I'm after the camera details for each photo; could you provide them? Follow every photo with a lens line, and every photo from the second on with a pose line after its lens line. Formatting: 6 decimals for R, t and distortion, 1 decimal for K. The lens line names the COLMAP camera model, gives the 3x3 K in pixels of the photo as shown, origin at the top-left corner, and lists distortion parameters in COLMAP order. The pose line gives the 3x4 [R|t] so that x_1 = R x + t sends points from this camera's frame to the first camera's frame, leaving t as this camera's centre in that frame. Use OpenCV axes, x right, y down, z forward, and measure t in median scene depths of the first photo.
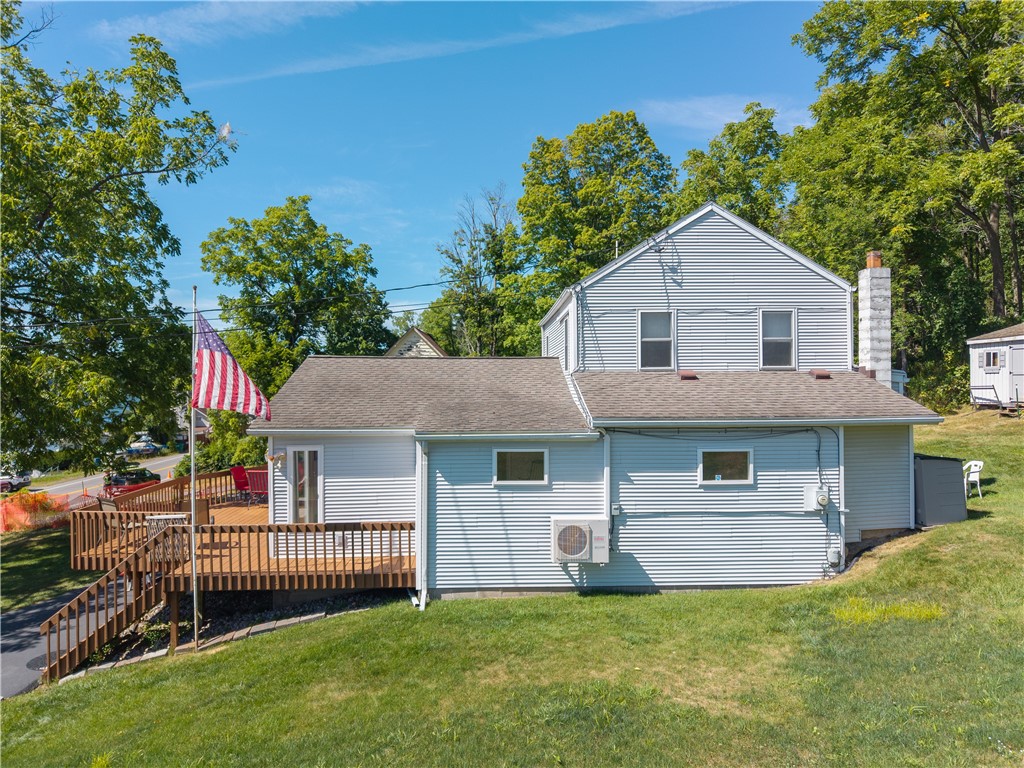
lens RADIAL K [[689.9, 0, 514.2], [0, 689.9, 386.6], [0, 0, 1]] dist [0.022014, -0.021952]
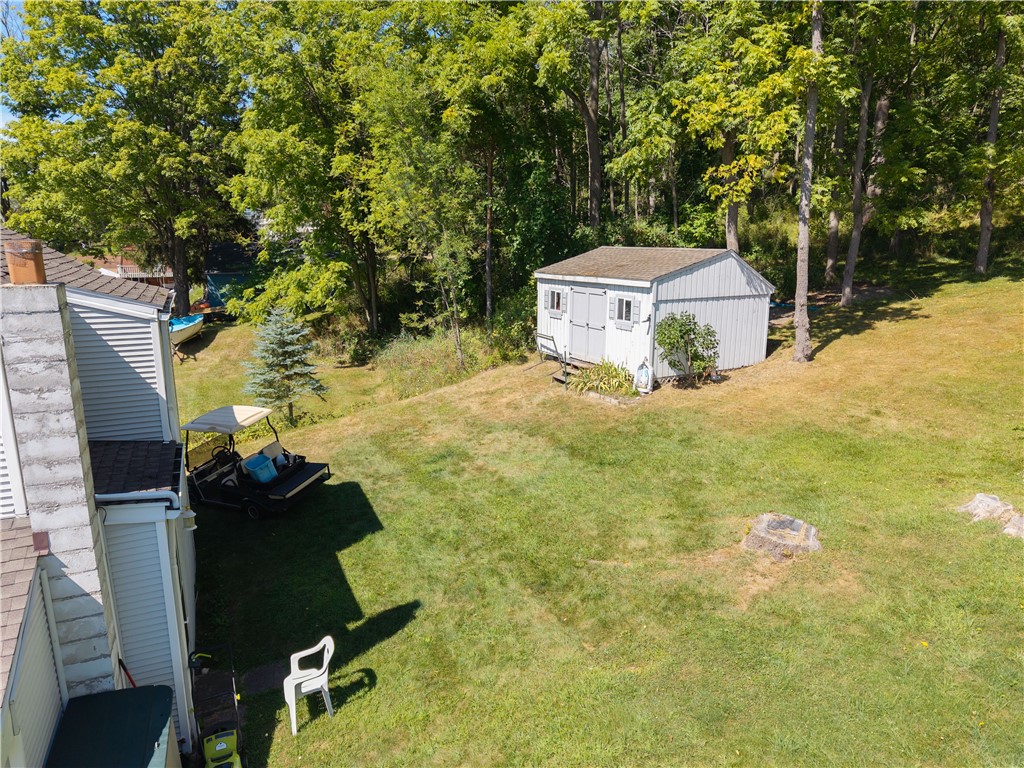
lens RADIAL K [[689.9, 0, 514.2], [0, 689.9, 386.6], [0, 0, 1]] dist [0.022014, -0.021952]
pose [[0.927673, -0.074333, 0.365921, 0.354683], [-0.006754, 0.976484, 0.215483, -0.112928], [-0.373334, -0.202369, 0.905356, 0.293785]]
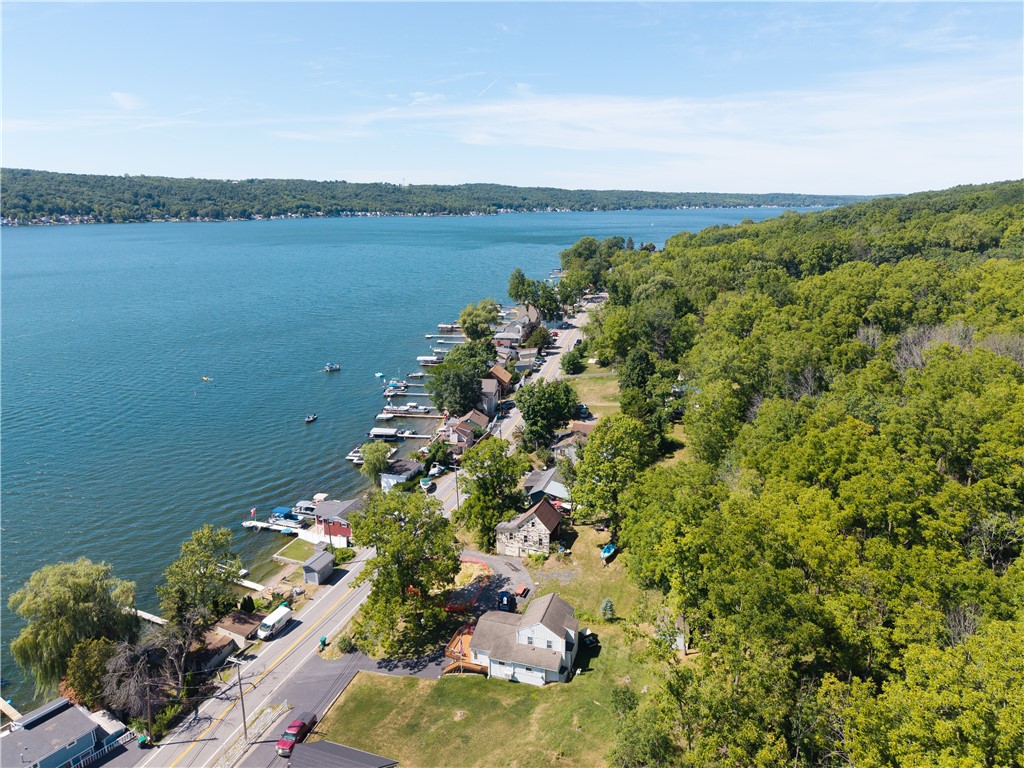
lens RADIAL K [[689.9, 0, 514.2], [0, 689.9, 386.6], [0, 0, 1]] dist [0.022014, -0.021952]
pose [[0.939365, 0.103612, -0.326892, 1.047901], [-0.012410, 0.962908, 0.269543, -2.211167], [0.342695, -0.249142, 0.905808, -2.302613]]
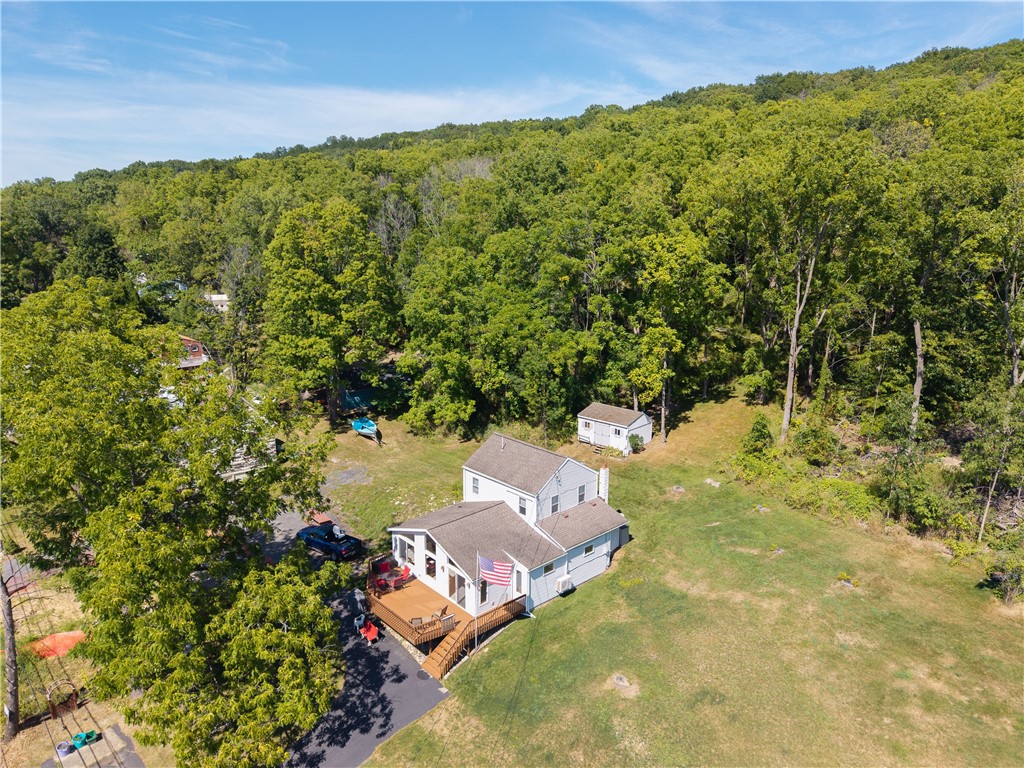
lens RADIAL K [[689.9, 0, 514.2], [0, 689.9, 386.6], [0, 0, 1]] dist [0.022014, -0.021952]
pose [[0.763039, -0.137599, 0.631536, -1.009402], [-0.011464, 0.974042, 0.226075, -0.713997], [-0.646251, -0.179744, 0.741655, -0.594460]]
